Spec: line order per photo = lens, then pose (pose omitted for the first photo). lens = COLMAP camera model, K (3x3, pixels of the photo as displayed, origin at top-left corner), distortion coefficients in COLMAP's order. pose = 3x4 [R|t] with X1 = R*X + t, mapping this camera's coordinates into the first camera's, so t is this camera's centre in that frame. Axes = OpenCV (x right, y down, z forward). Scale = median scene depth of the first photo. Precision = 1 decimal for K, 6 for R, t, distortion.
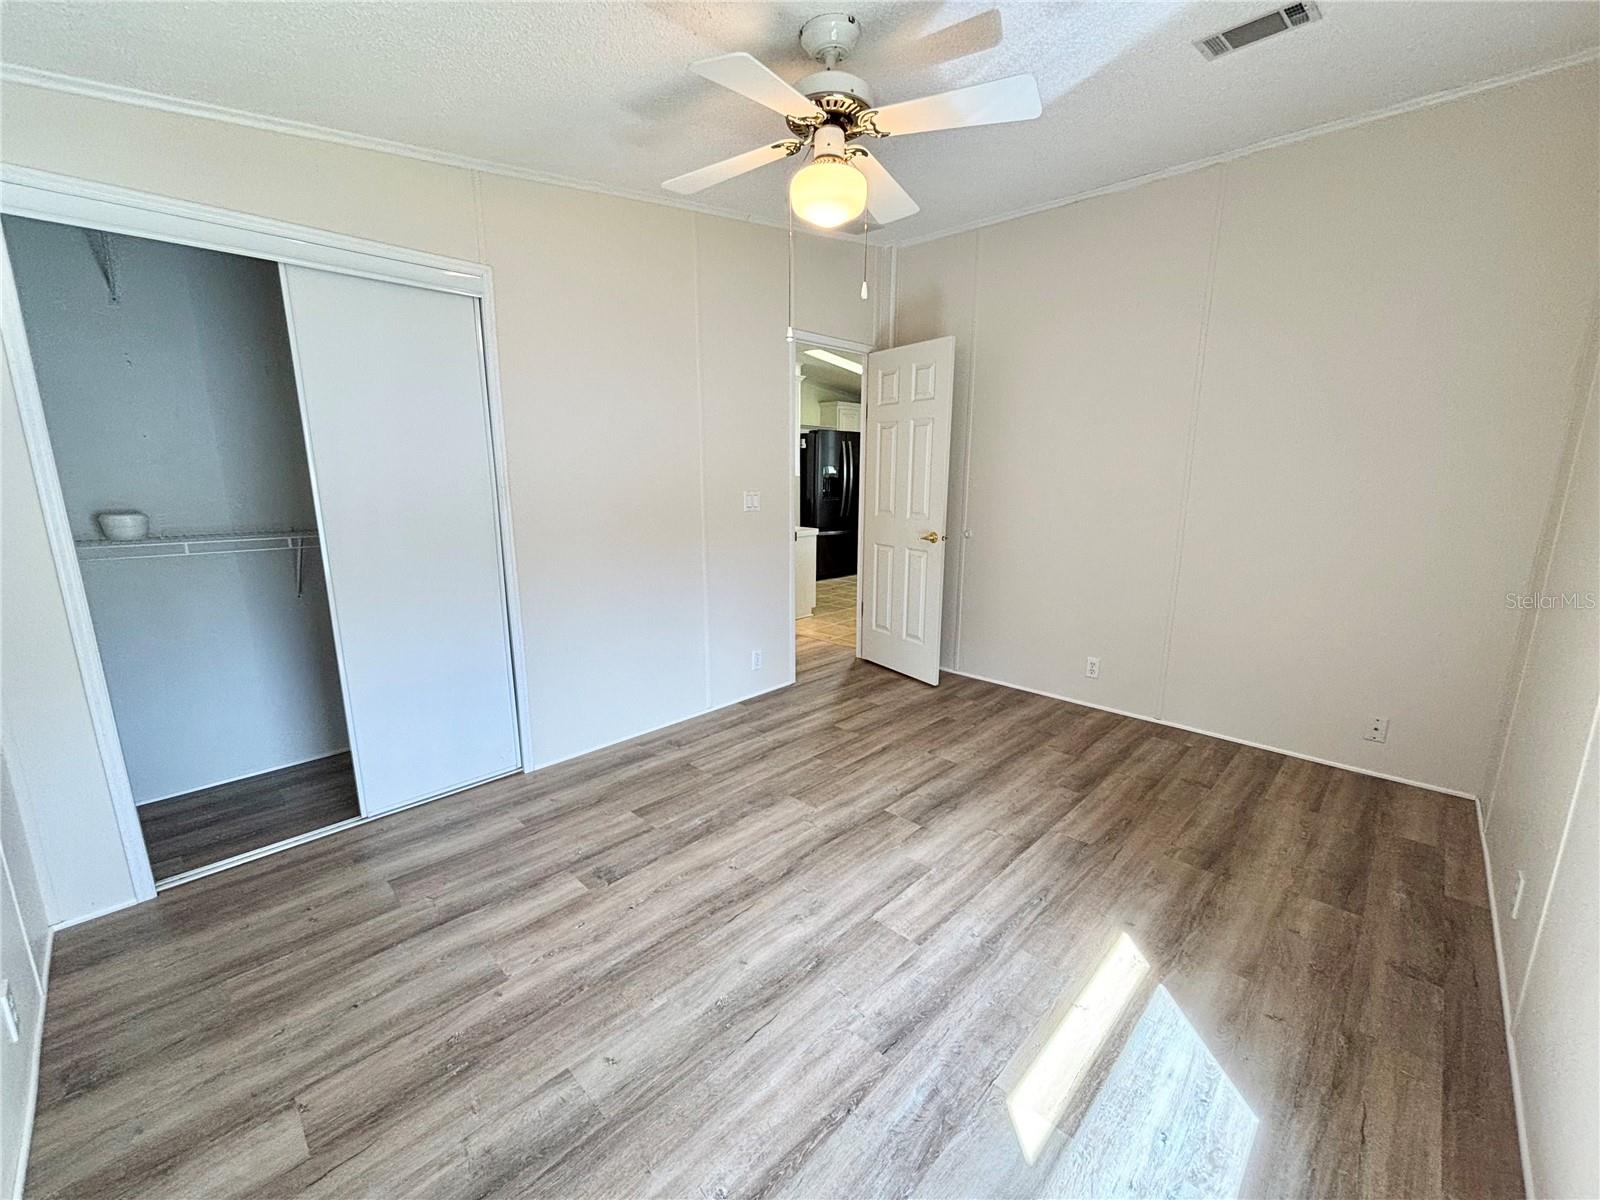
lens RADIAL K [[648.6, 0, 798.5], [0, 648.6, 601.8], [0, 0, 1]] dist [0.004228, 0.000278]
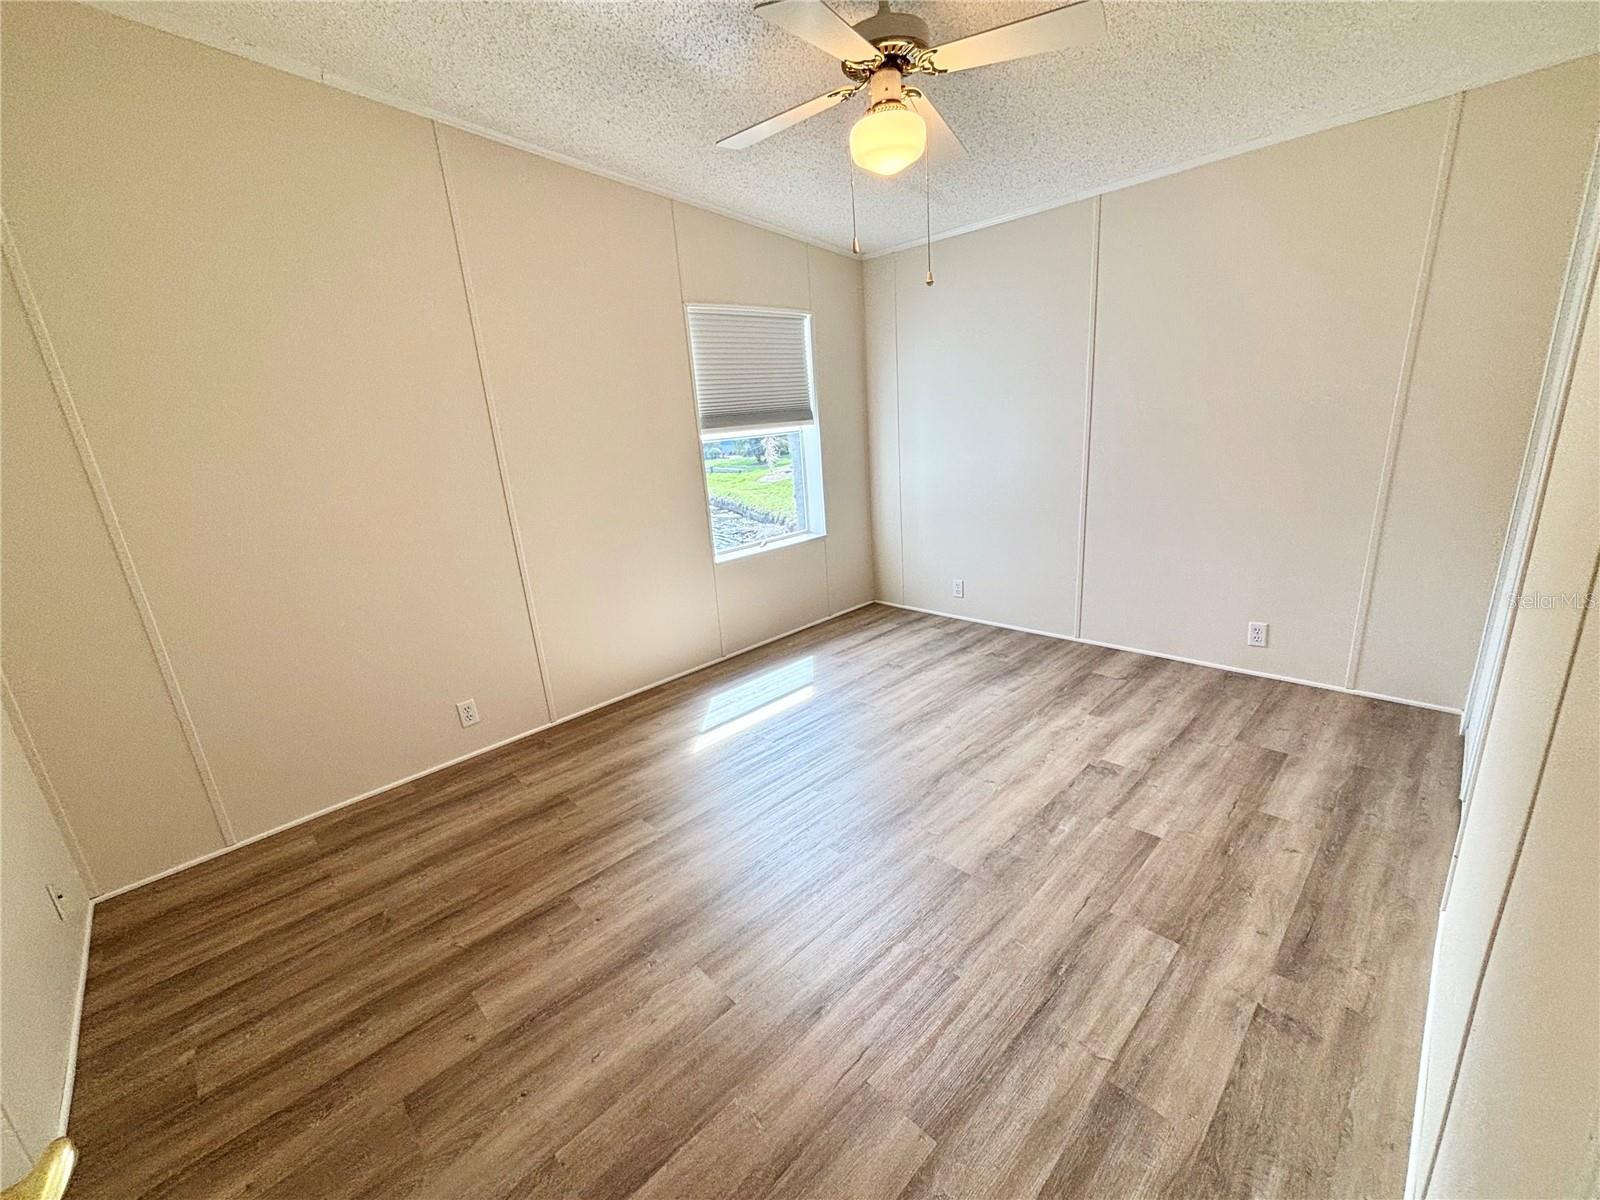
lens RADIAL K [[648.6, 0, 801.0], [0, 648.6, 601.4], [0, 0, 1]] dist [0.004228, 0.000278]
pose [[-0.997092, 0.061621, 0.044827, 0.157696], [0.075437, 0.881358, 0.466388, -0.415441], [-0.010769, 0.468414, -0.883444, 1.950948]]
